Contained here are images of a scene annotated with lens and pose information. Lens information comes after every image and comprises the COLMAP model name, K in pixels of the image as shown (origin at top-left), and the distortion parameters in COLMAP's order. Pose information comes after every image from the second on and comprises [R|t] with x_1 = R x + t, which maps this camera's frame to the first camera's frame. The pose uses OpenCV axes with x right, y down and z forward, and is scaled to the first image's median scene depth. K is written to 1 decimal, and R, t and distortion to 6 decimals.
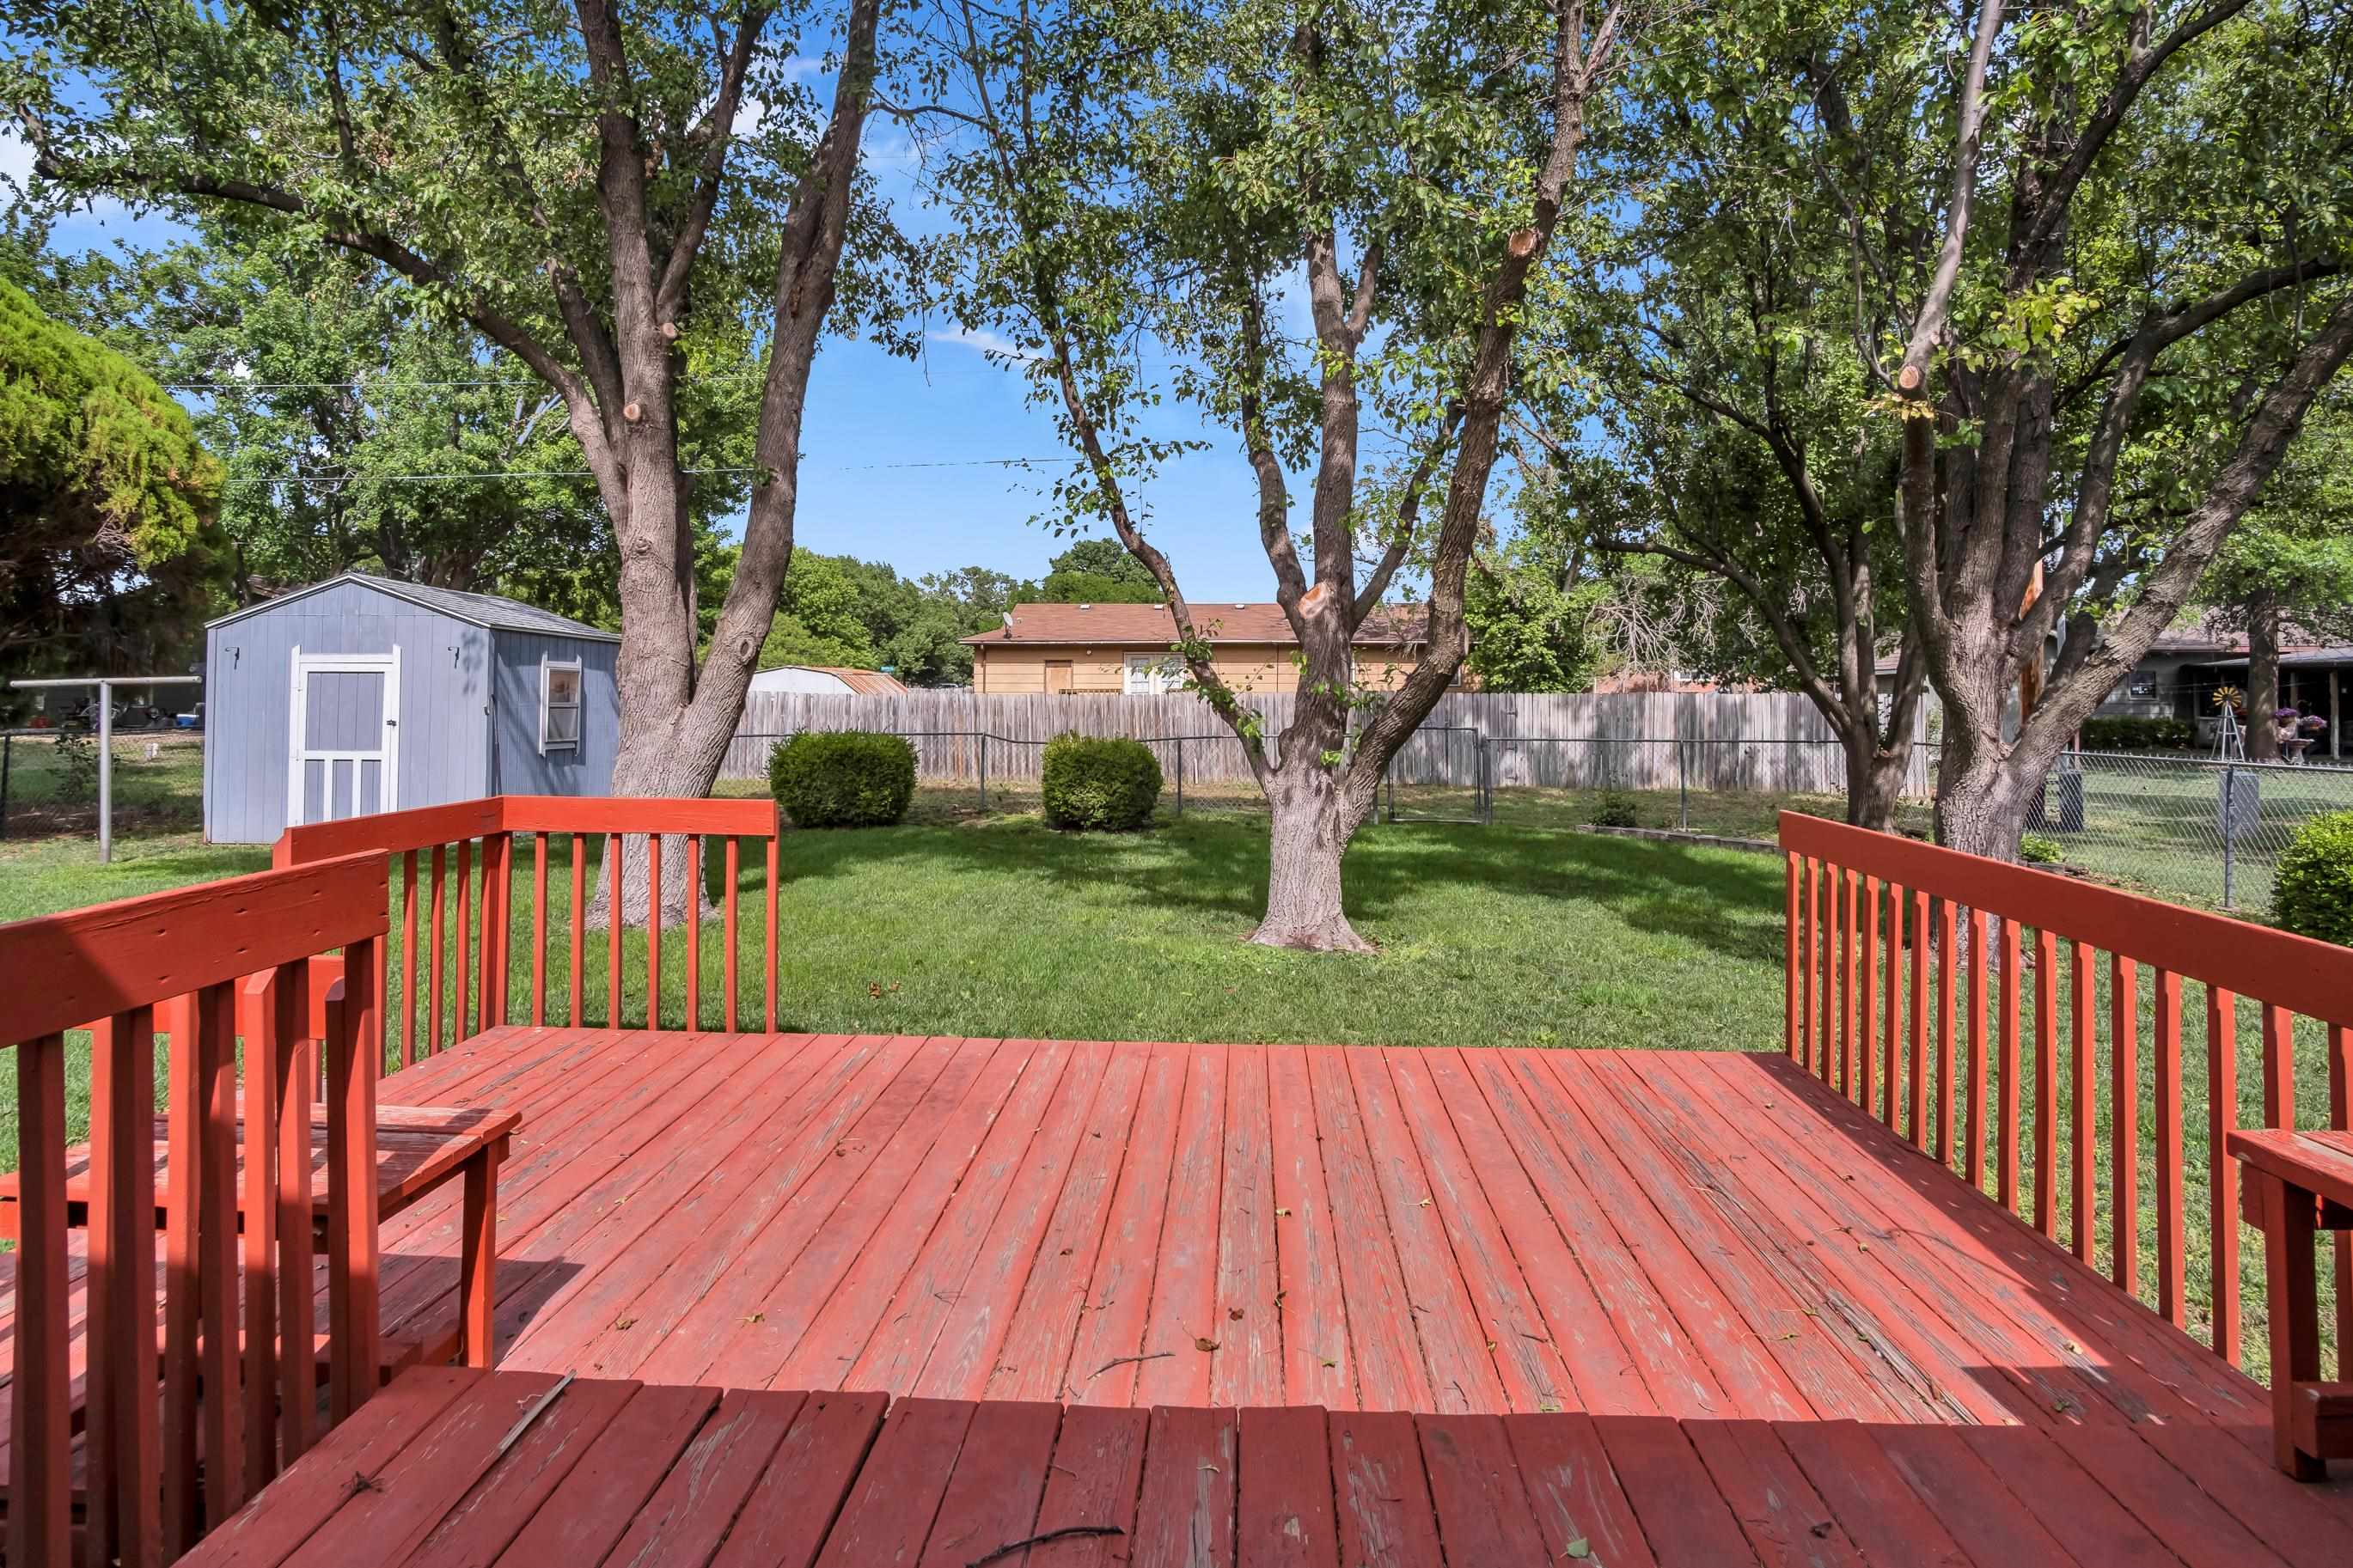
lens RADIAL K [[1382.2, 0, 1178.4], [0, 1382.2, 688.4], [0, 0, 1]] dist [0.000460, 0.000080]
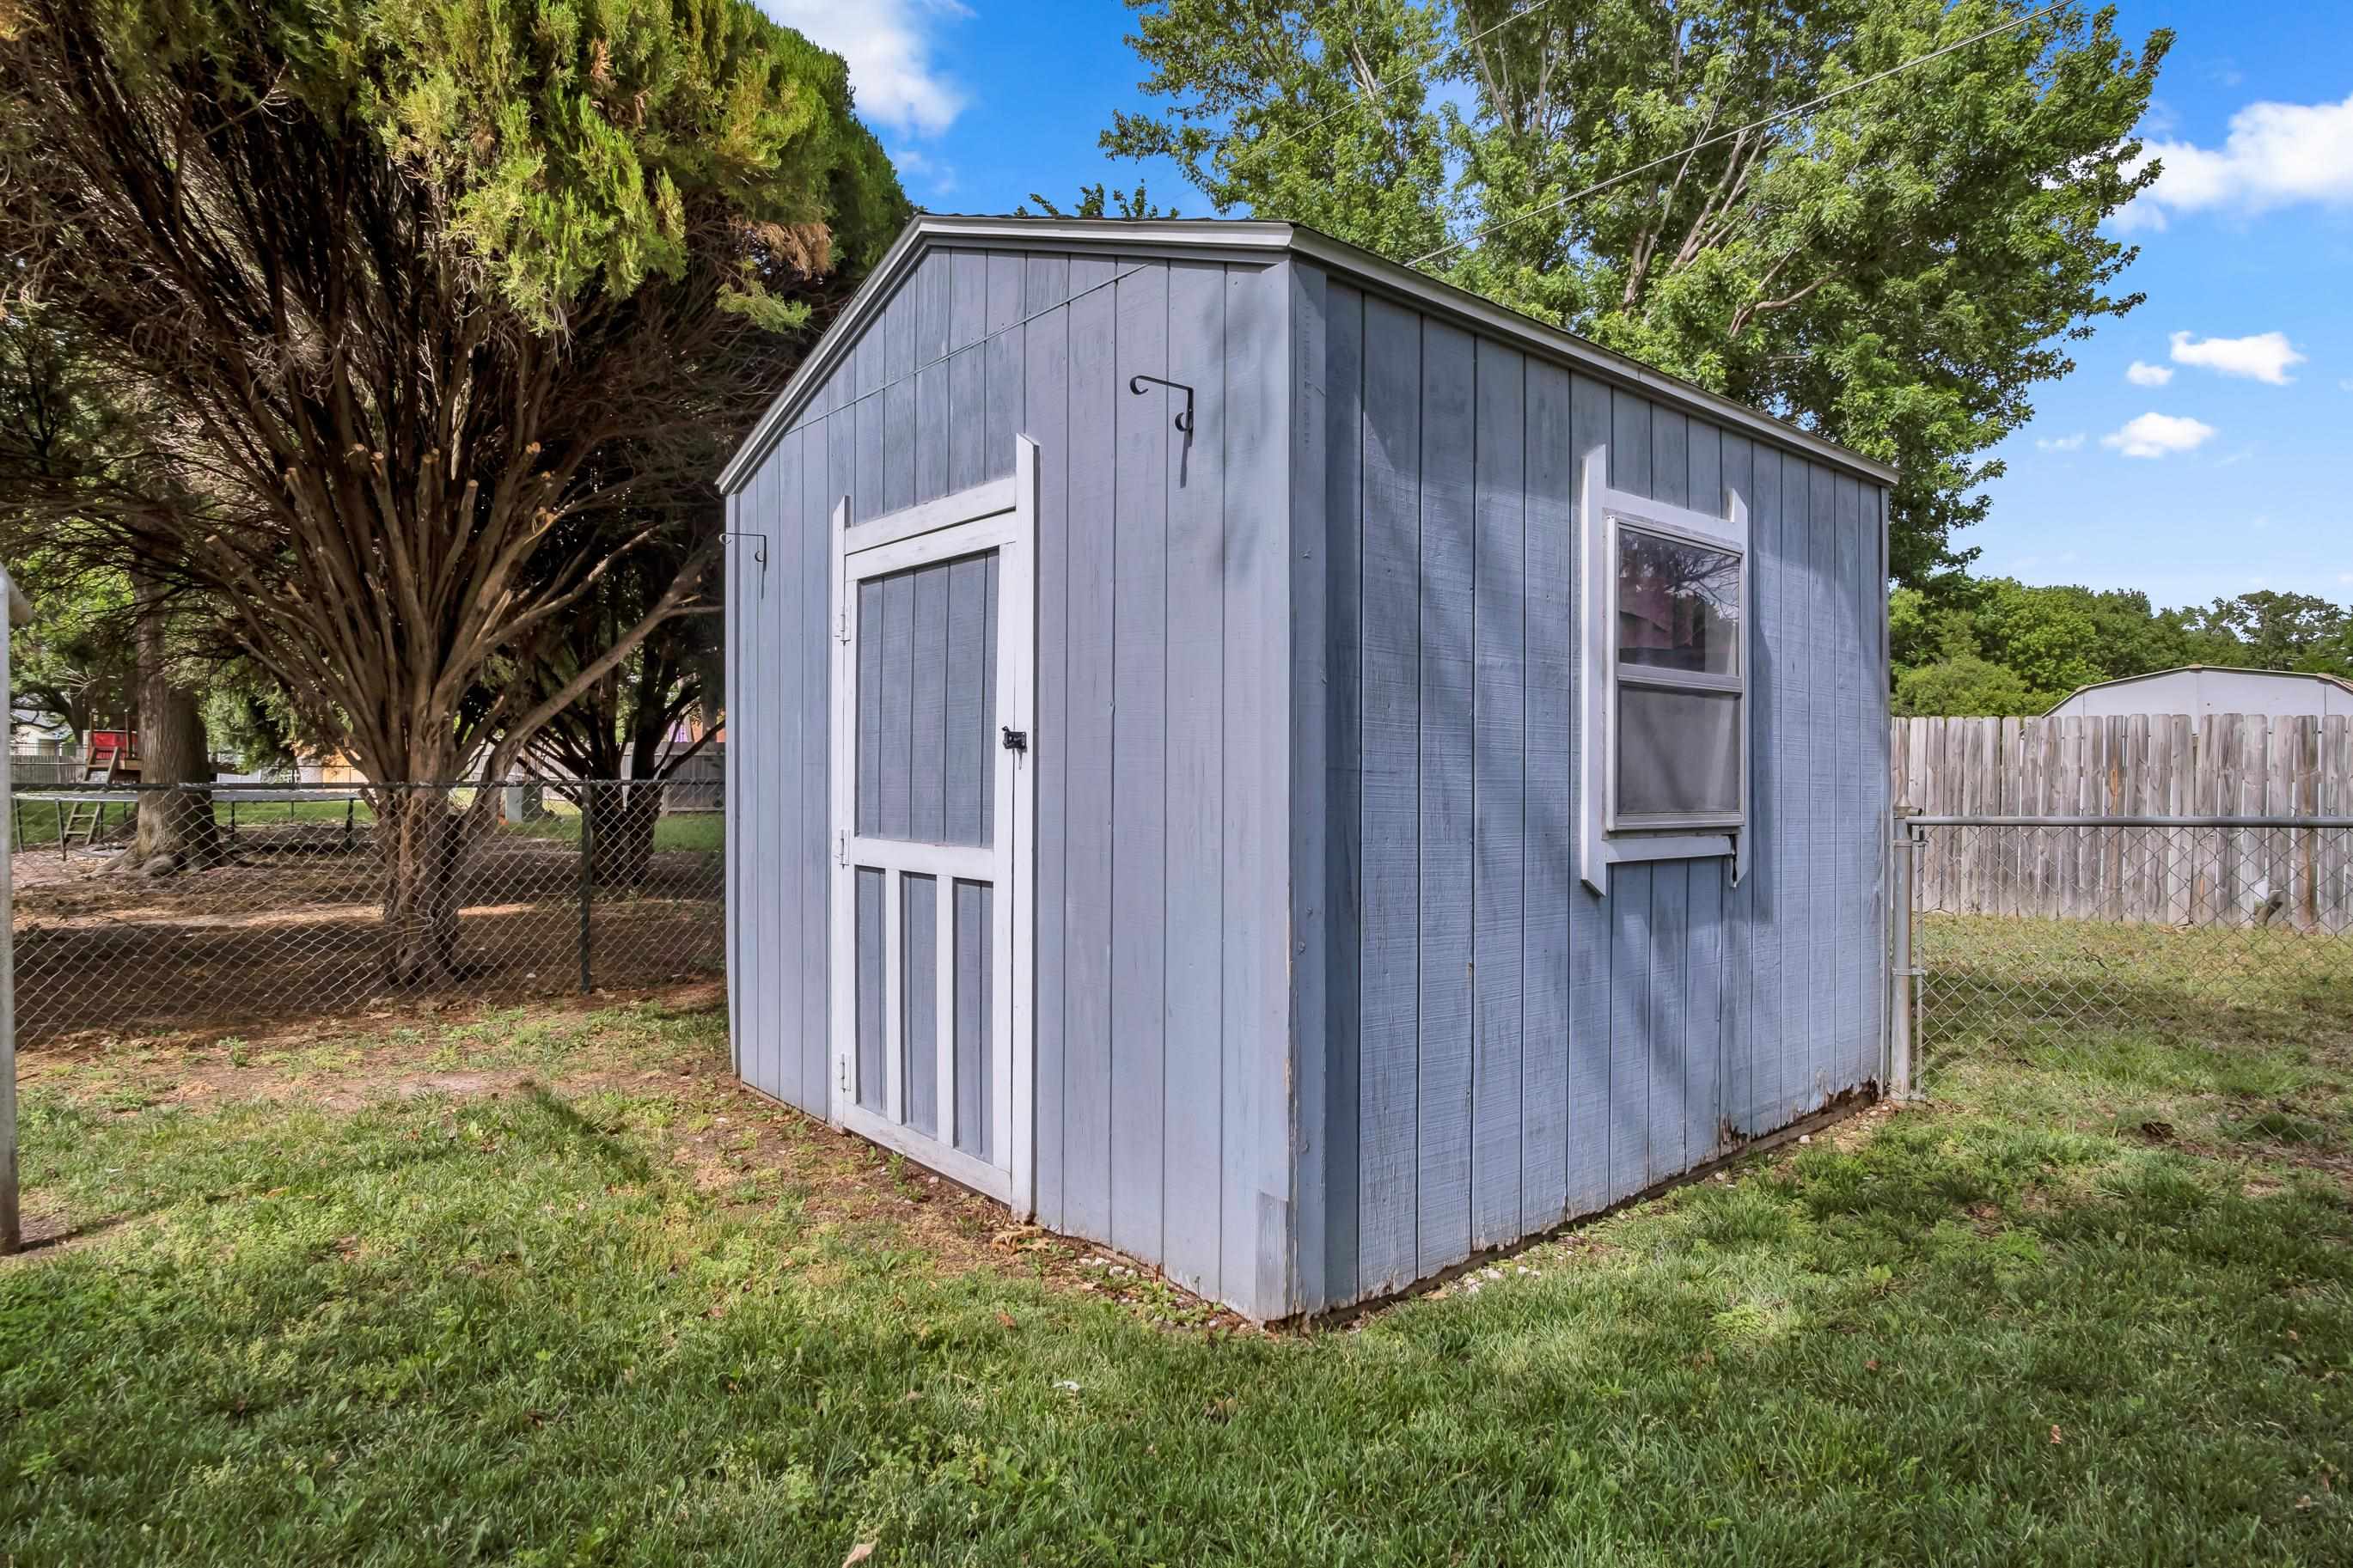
lens RADIAL K [[1293.2, 0, 1142.0], [0, 1293.2, 779.4], [0, 0, 1]] dist [-0.037474, -0.000268]
pose [[0.673104, -0.005205, -0.739530, -0.342654], [0.007522, 0.999972, -0.000192, 0.029597], [0.739510, -0.005434, 0.673124, 0.781130]]
